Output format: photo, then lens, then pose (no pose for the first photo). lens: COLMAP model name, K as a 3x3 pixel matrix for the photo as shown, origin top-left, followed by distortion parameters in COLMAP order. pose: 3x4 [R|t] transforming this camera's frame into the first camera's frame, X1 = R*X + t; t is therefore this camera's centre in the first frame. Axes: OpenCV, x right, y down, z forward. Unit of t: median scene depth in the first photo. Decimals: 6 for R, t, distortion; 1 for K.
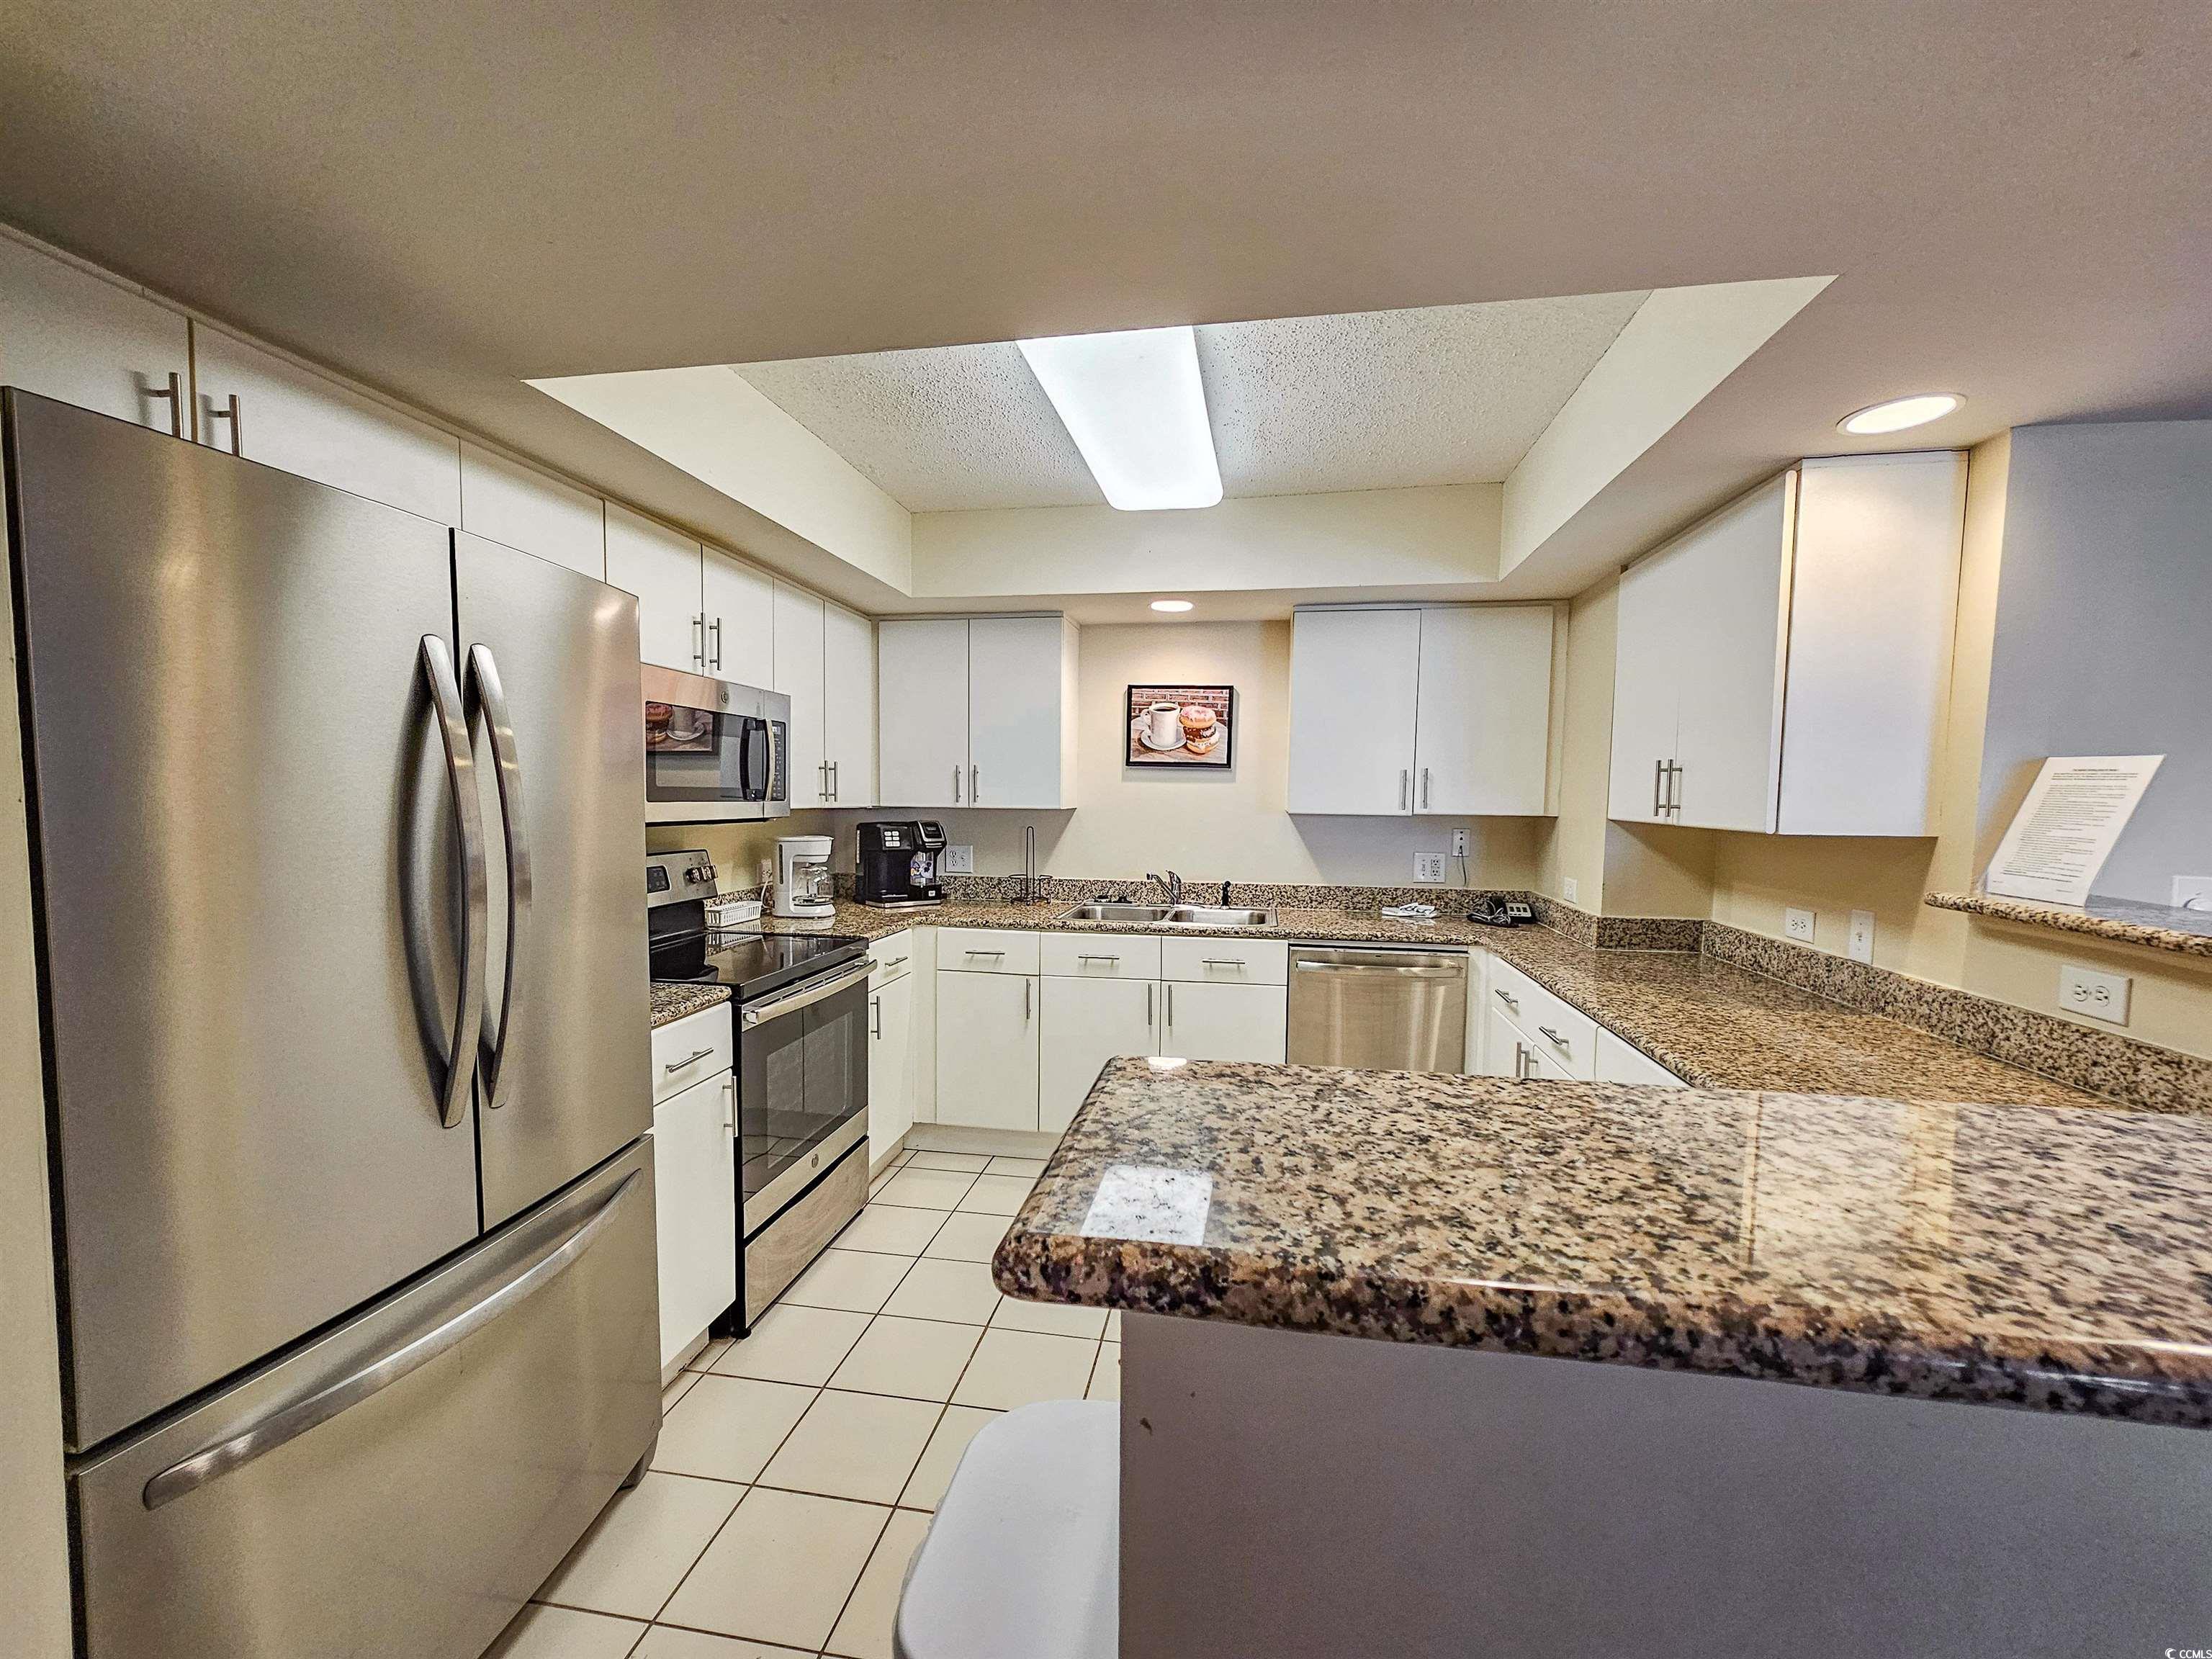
lens RADIAL K [[898.2, 0, 1105.7], [0, 898.2, 854.1], [0, 0, 1]] dist [-0.008509, 0.004206]
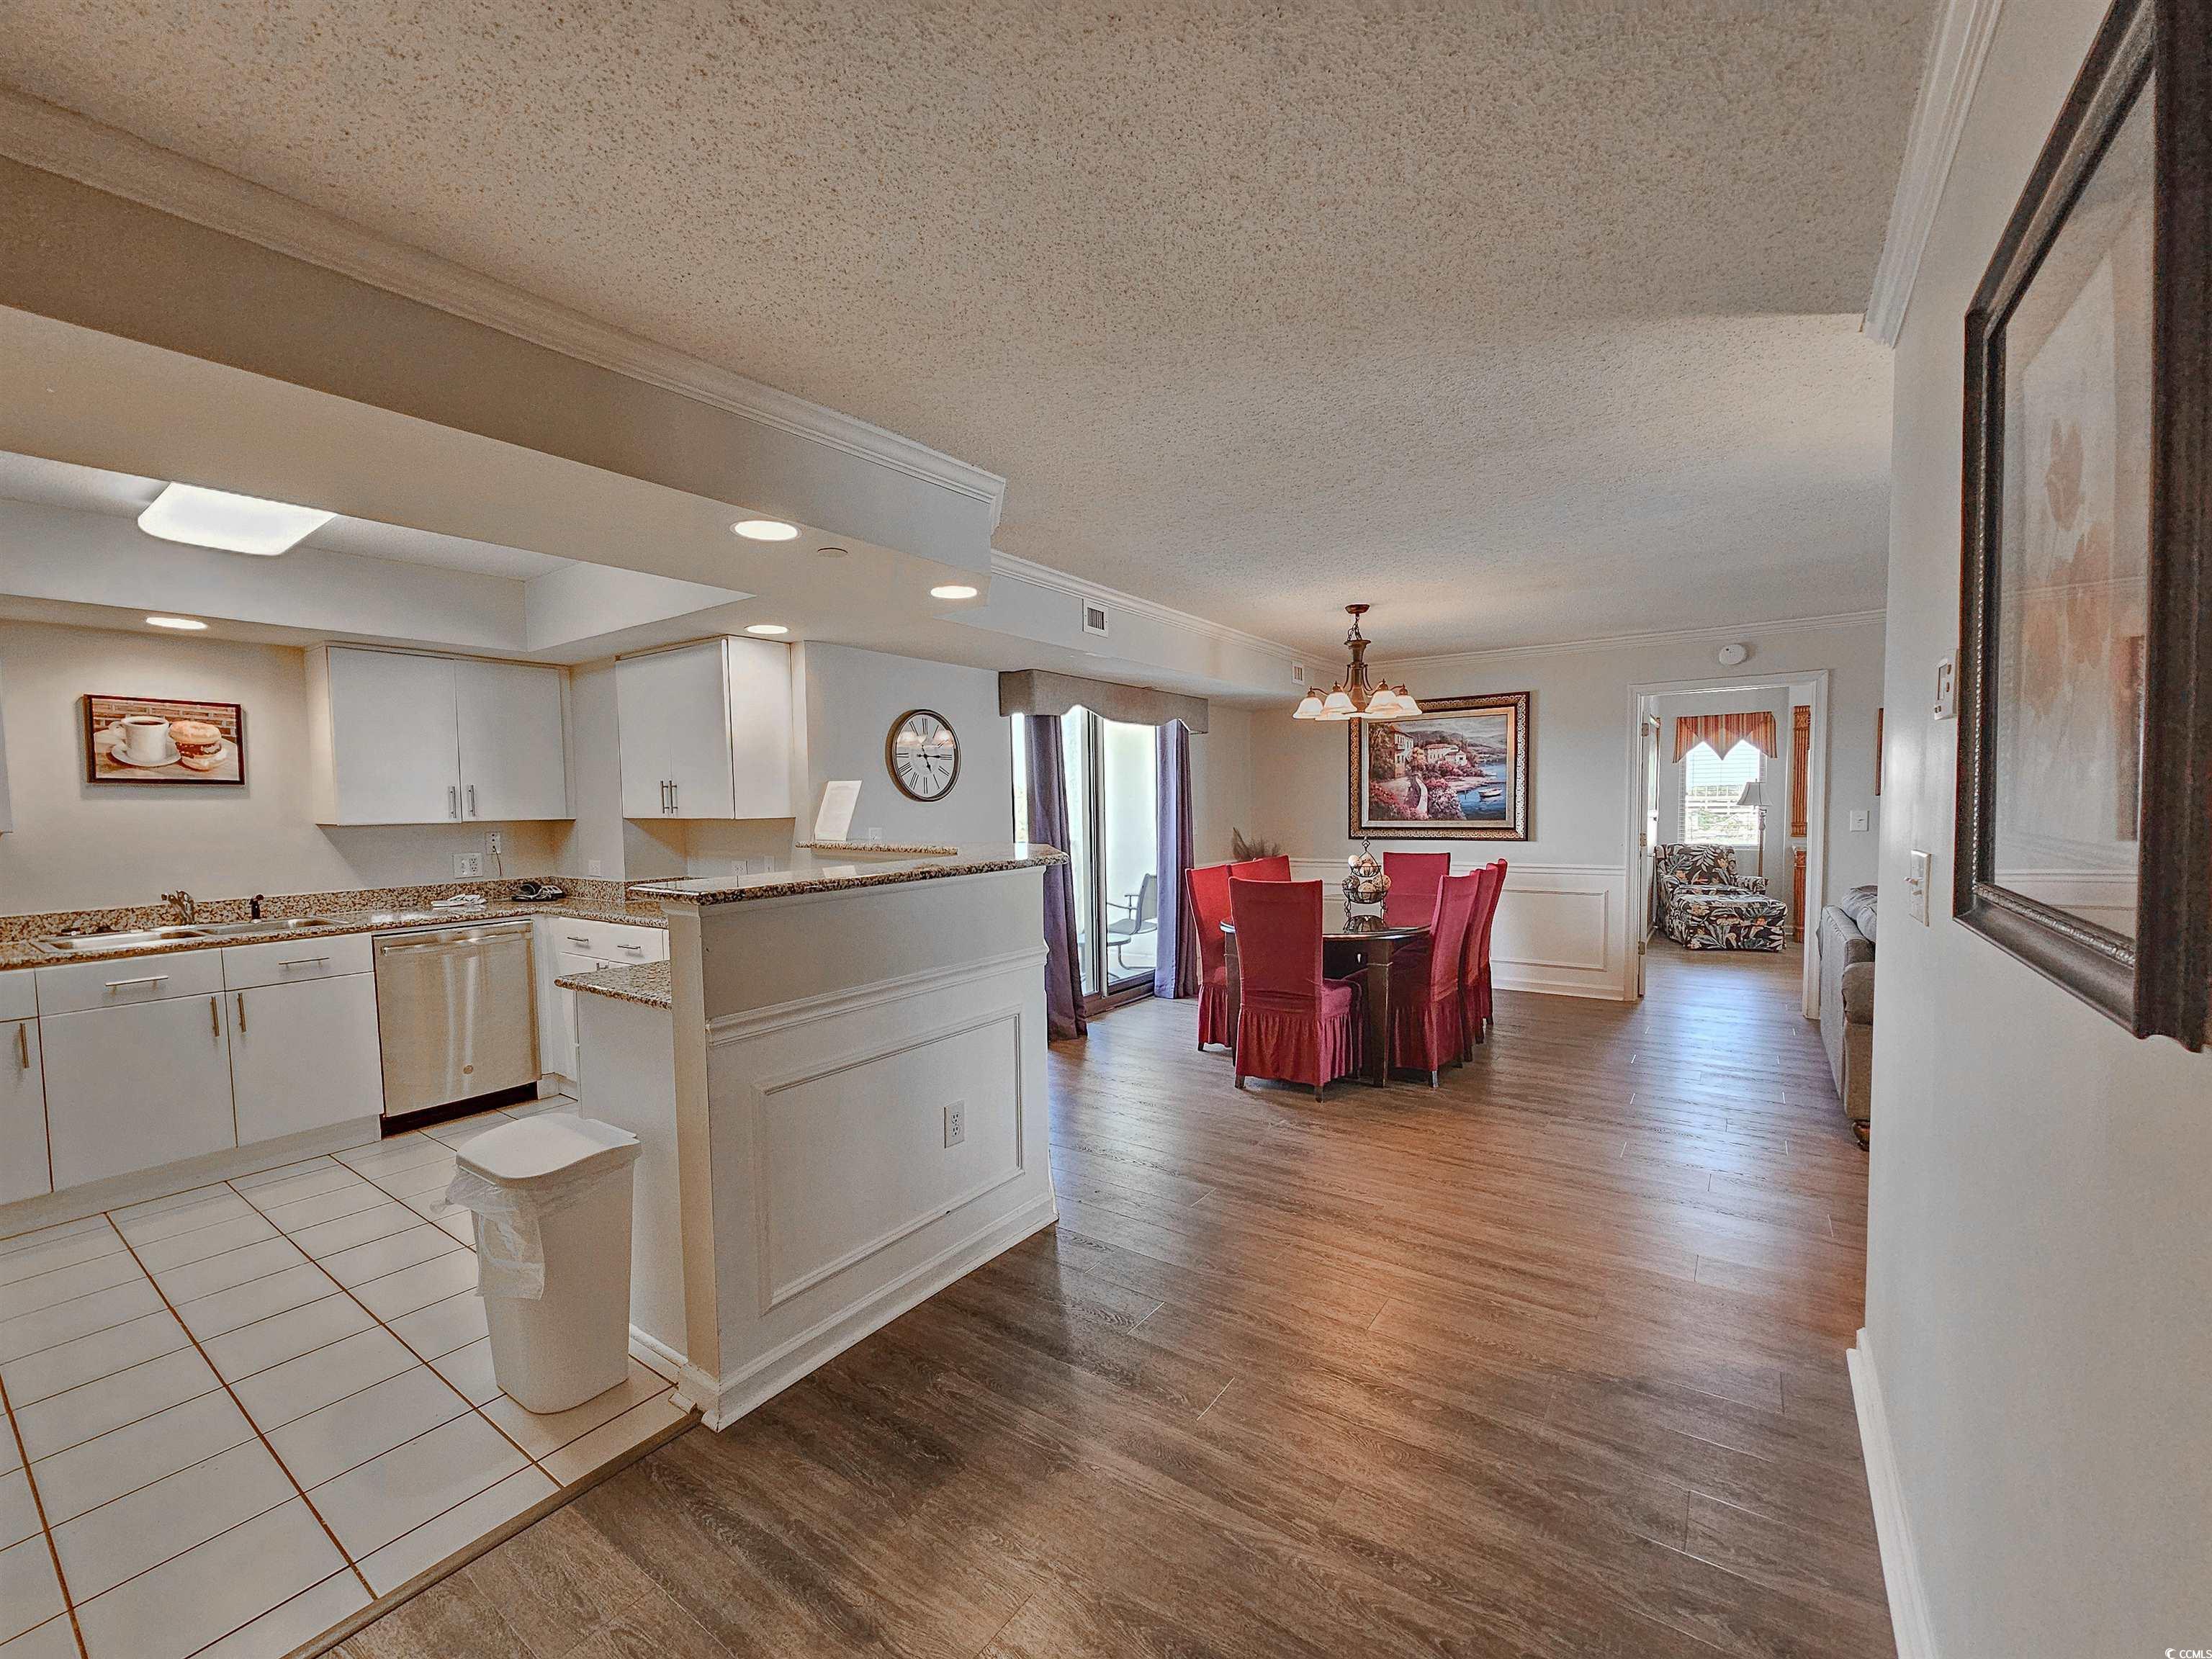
lens RADIAL K [[908.4, 0, 1112.7], [0, 908.4, 854.5], [0, 0, 1]] dist [-0.011345, 0.005232]
pose [[0.428821, -0.071047, 0.900591, -0.404320], [0.083352, 0.995762, 0.038867, 0.027507], [-0.899536, 0.058399, 0.432925, -0.356159]]
